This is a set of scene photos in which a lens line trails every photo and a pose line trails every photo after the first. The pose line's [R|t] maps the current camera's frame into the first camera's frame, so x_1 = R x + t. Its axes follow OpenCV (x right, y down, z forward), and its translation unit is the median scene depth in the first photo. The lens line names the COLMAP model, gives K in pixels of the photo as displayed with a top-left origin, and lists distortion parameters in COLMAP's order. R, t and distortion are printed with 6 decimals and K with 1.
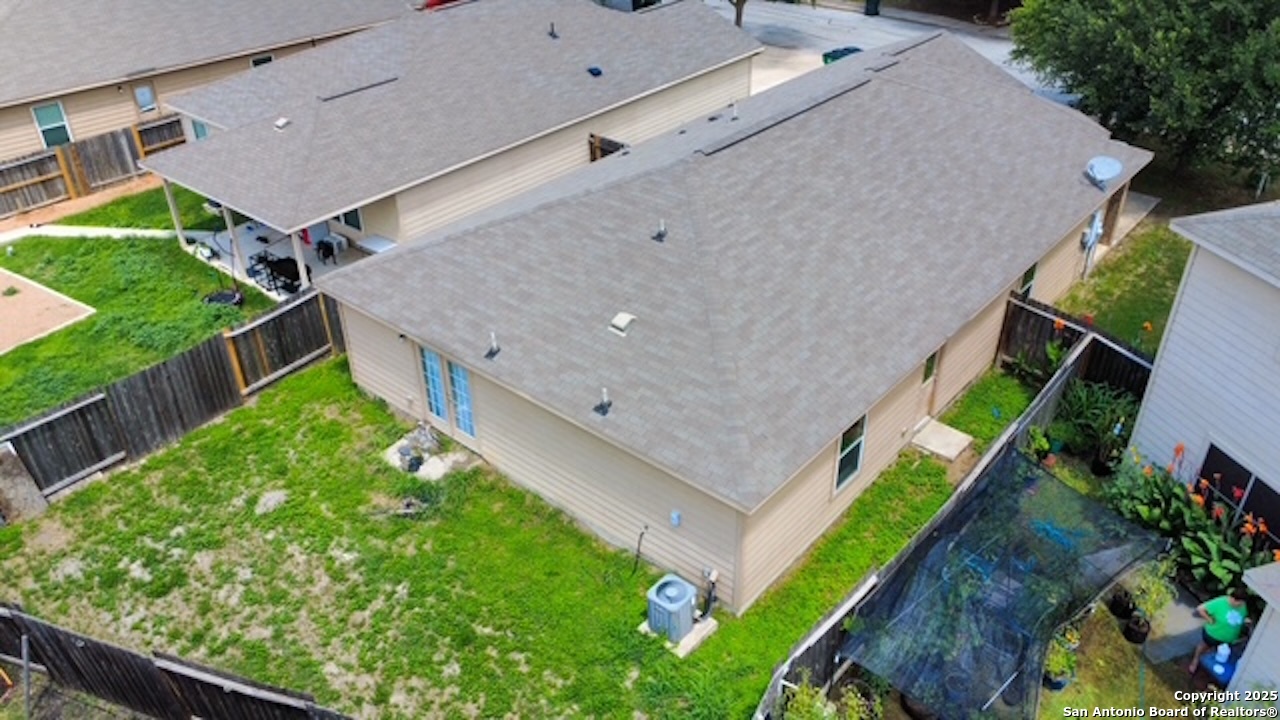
lens RADIAL K [[978.8, 0, 640.0], [0, 978.8, 360.0], [0, 0, 1]] dist [0.000805, -0.002525]
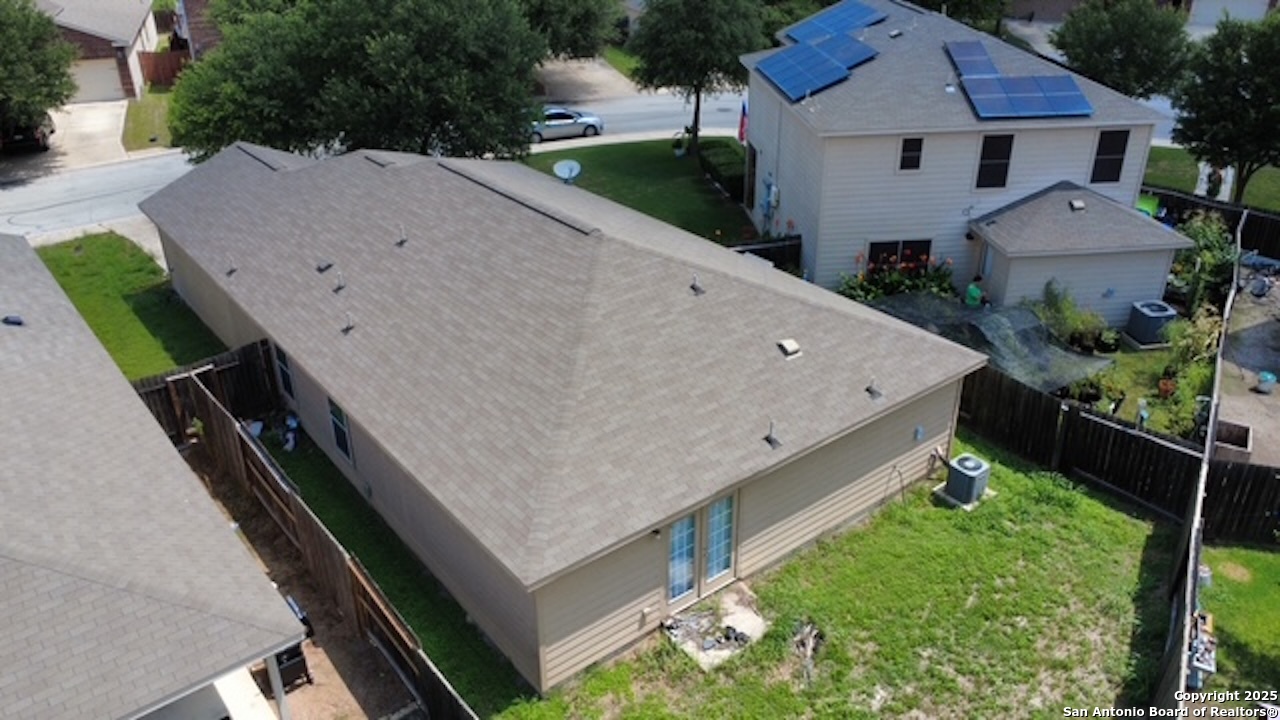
lens RADIAL K [[978.8, 0, 640.0], [0, 978.8, 360.0], [0, 0, 1]] dist [0.000805, -0.002525]
pose [[0.192762, -0.446264, 0.873894, -0.919816], [0.532723, 0.795513, 0.288731, -0.392462], [-0.824044, 0.409888, 0.391080, 0.651584]]
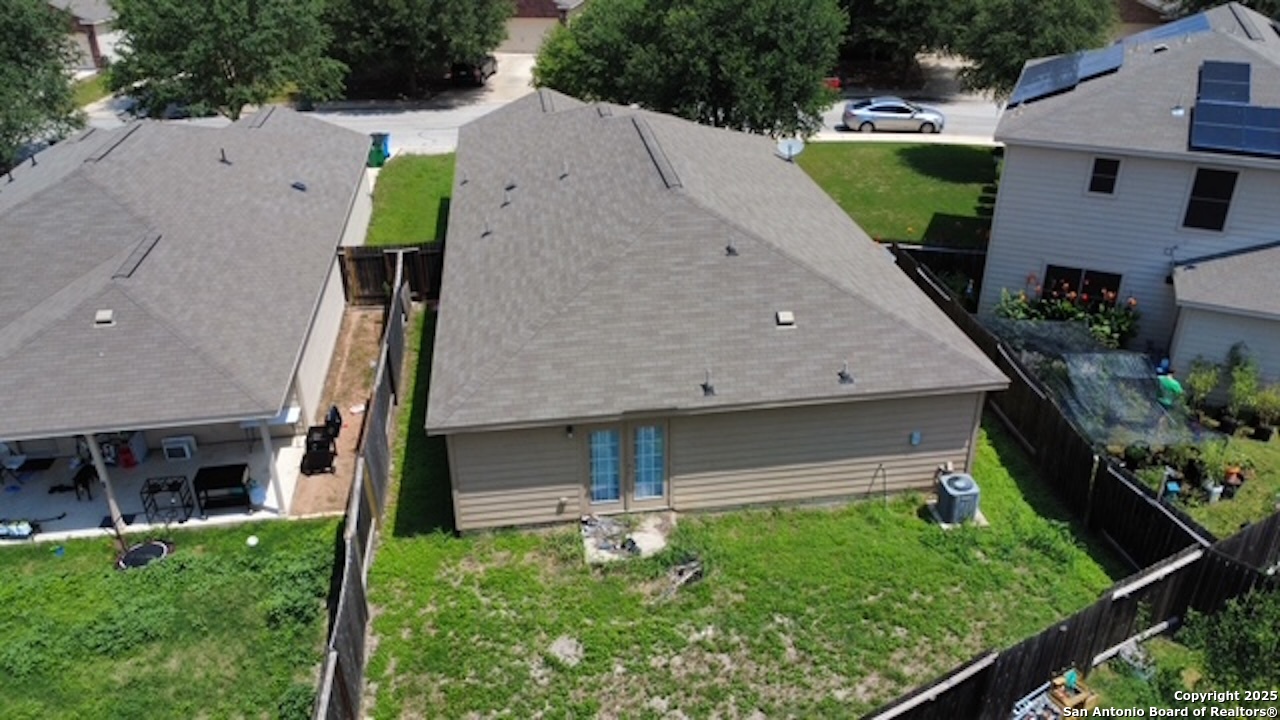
lens RADIAL K [[978.8, 0, 640.0], [0, 978.8, 360.0], [0, 0, 1]] dist [0.000805, -0.002525]
pose [[0.661720, -0.343310, 0.666532, -0.830803], [0.404717, 0.911917, 0.067905, -0.128187], [-0.631135, 0.224822, 0.742377, 0.242099]]
